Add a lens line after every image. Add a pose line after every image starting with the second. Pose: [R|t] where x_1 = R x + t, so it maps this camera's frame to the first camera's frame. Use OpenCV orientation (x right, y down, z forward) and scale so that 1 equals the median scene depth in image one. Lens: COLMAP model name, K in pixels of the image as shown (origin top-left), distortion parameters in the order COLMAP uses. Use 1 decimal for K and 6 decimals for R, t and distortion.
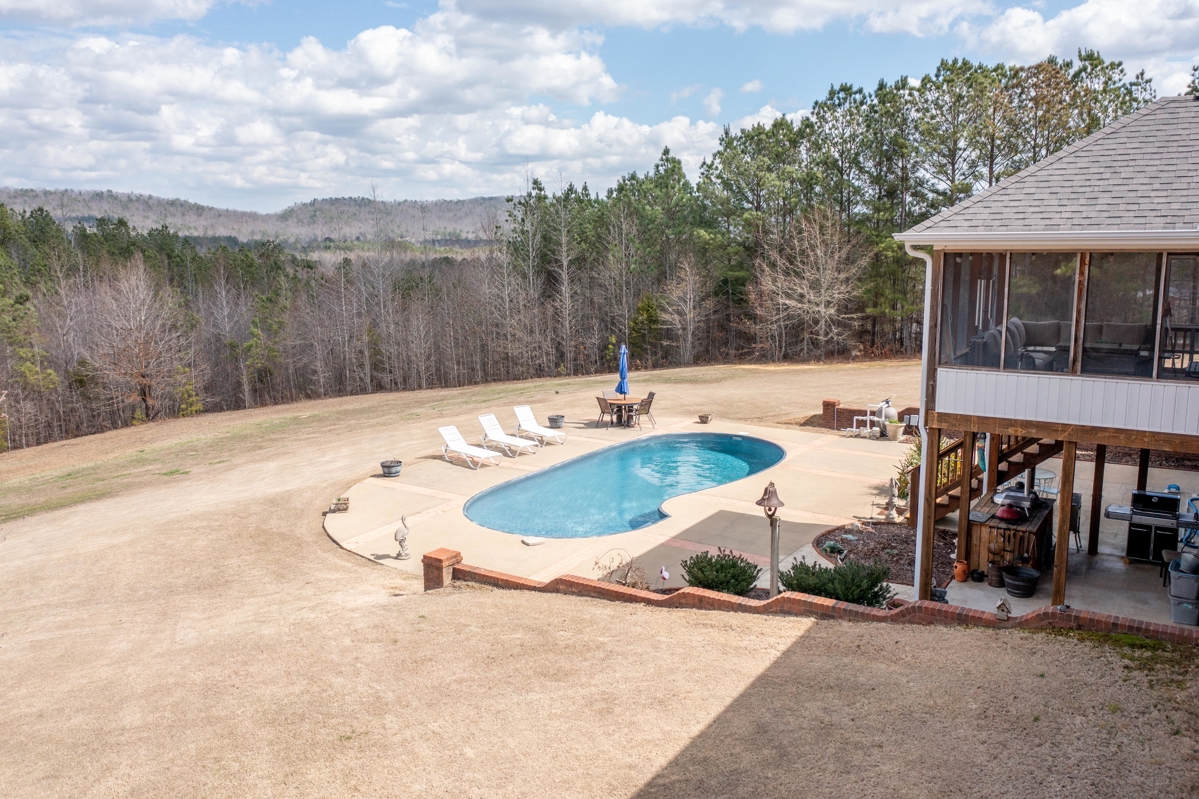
lens RADIAL K [[944.7, 0, 595.6], [0, 944.7, 392.4], [0, 0, 1]] dist [0.012418, -0.019405]
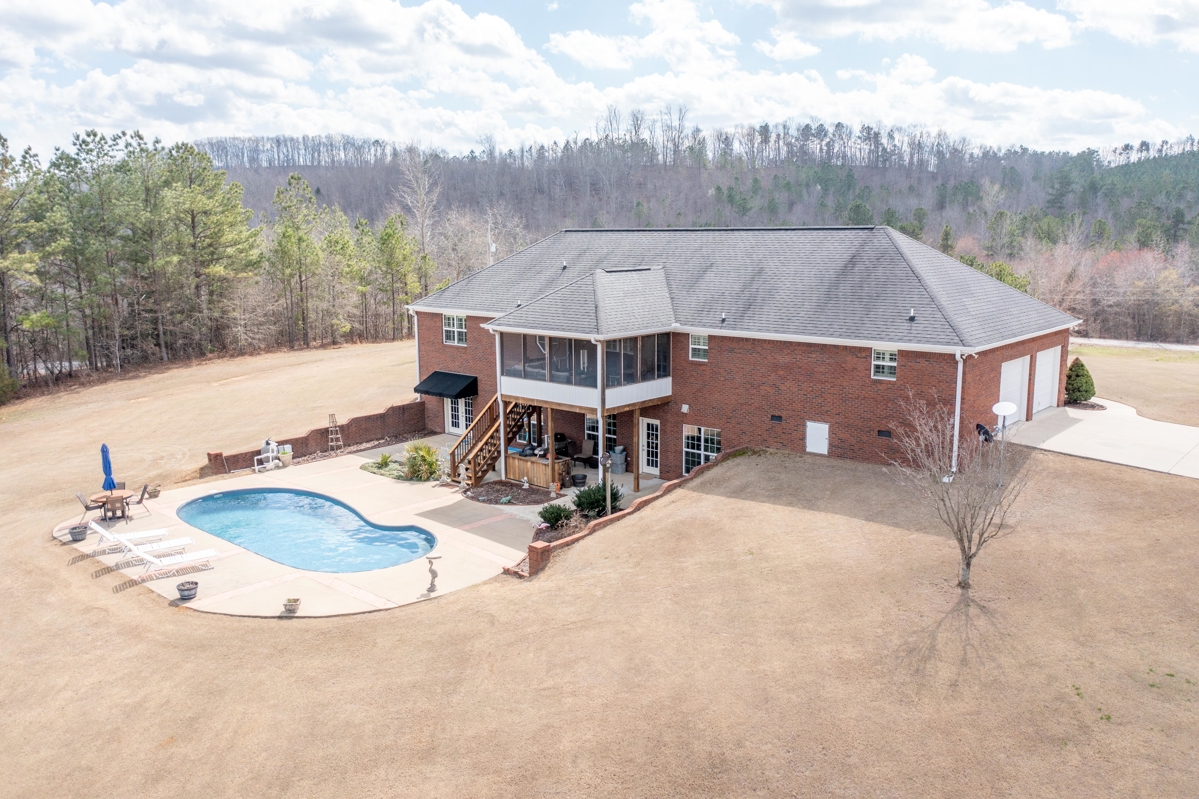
lens RADIAL K [[944.7, 0, 600.8], [0, 944.7, 396.4], [0, 0, 1]] dist [0.012418, -0.019405]
pose [[0.146727, -0.161489, 0.975906, -0.433909], [0.161891, 0.977202, 0.137363, -0.075070], [-0.975839, 0.137835, 0.169525, 0.140082]]
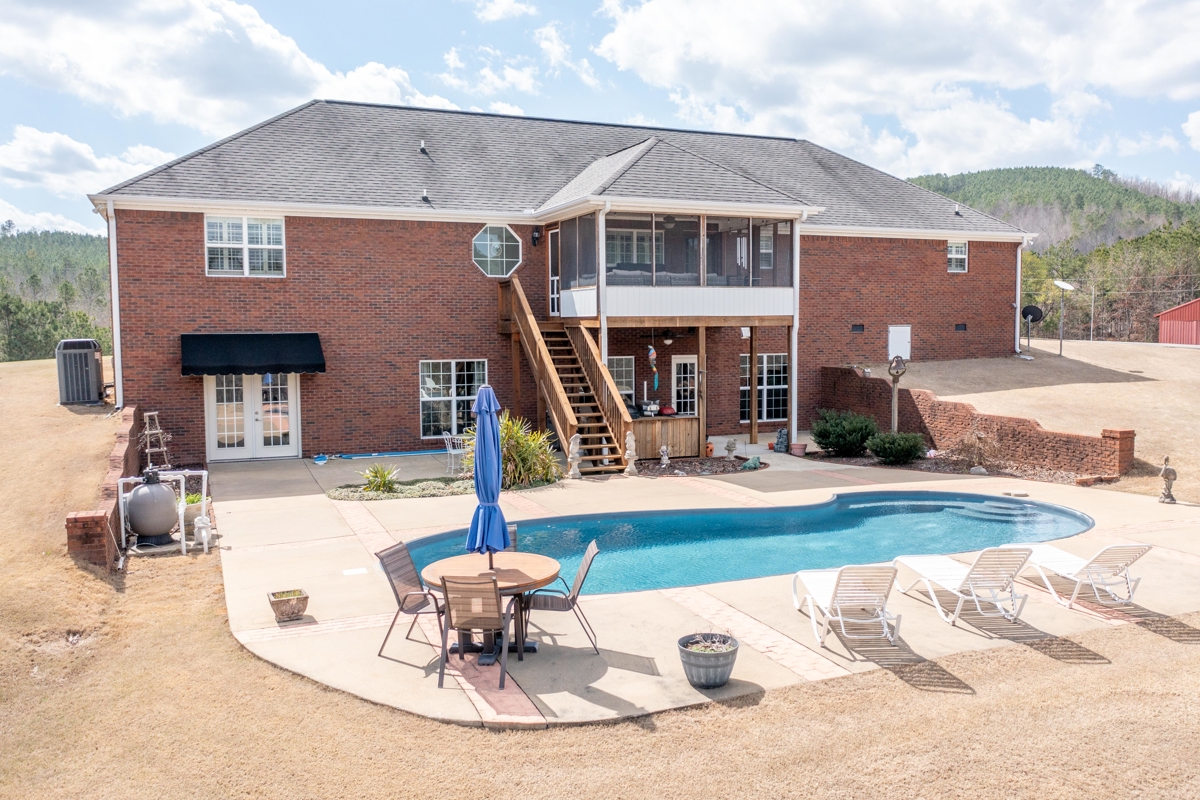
lens RADIAL K [[1007.3, 0, 643.9], [0, 1007.3, 398.7], [0, 0, 1]] dist [0.012567, -0.000636]
pose [[-0.838141, -0.032011, 0.544513, -0.091227], [0.095997, 0.974037, 0.205026, -0.052149], [-0.536939, 0.224112, -0.813308, 0.595470]]
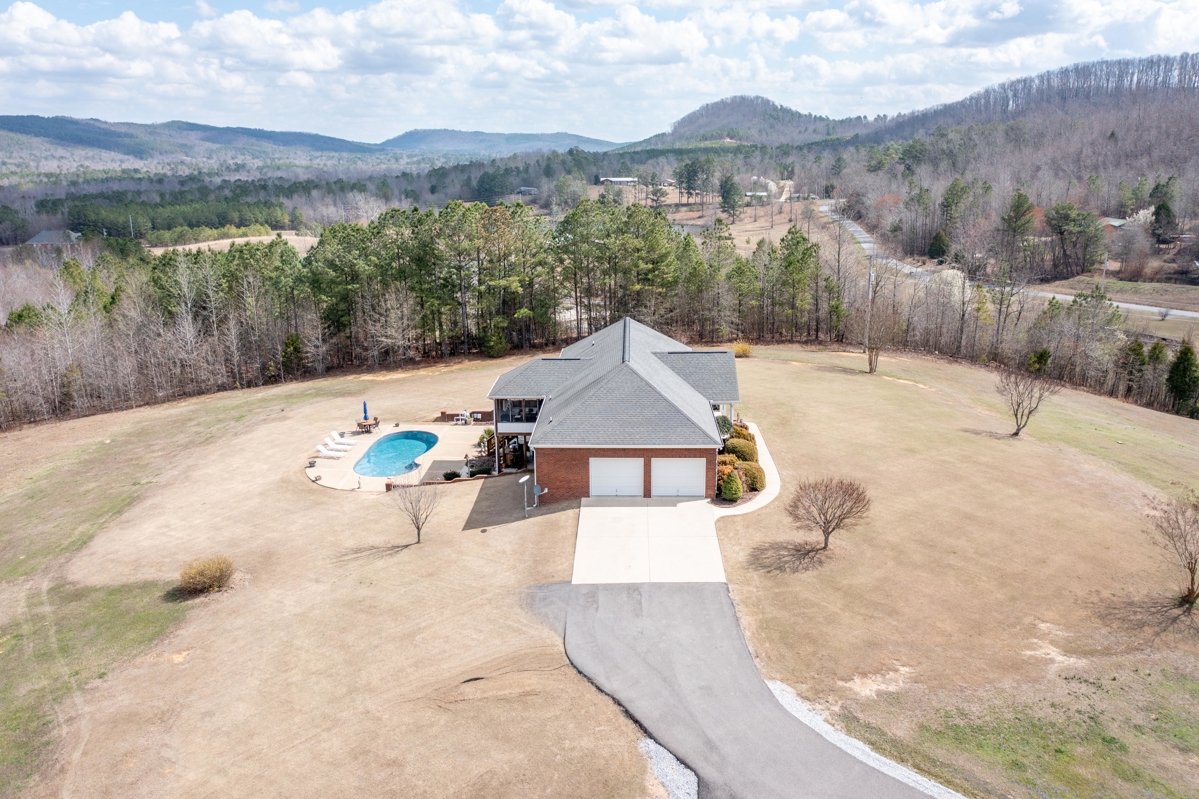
lens RADIAL K [[944.7, 0, 595.4], [0, 944.7, 401.7], [0, 0, 1]] dist [0.012418, -0.019405]
pose [[0.858408, -0.129735, 0.496290, -0.338797], [0.083130, 0.989883, 0.114980, -0.139780], [-0.506186, -0.057443, 0.860509, -0.721689]]
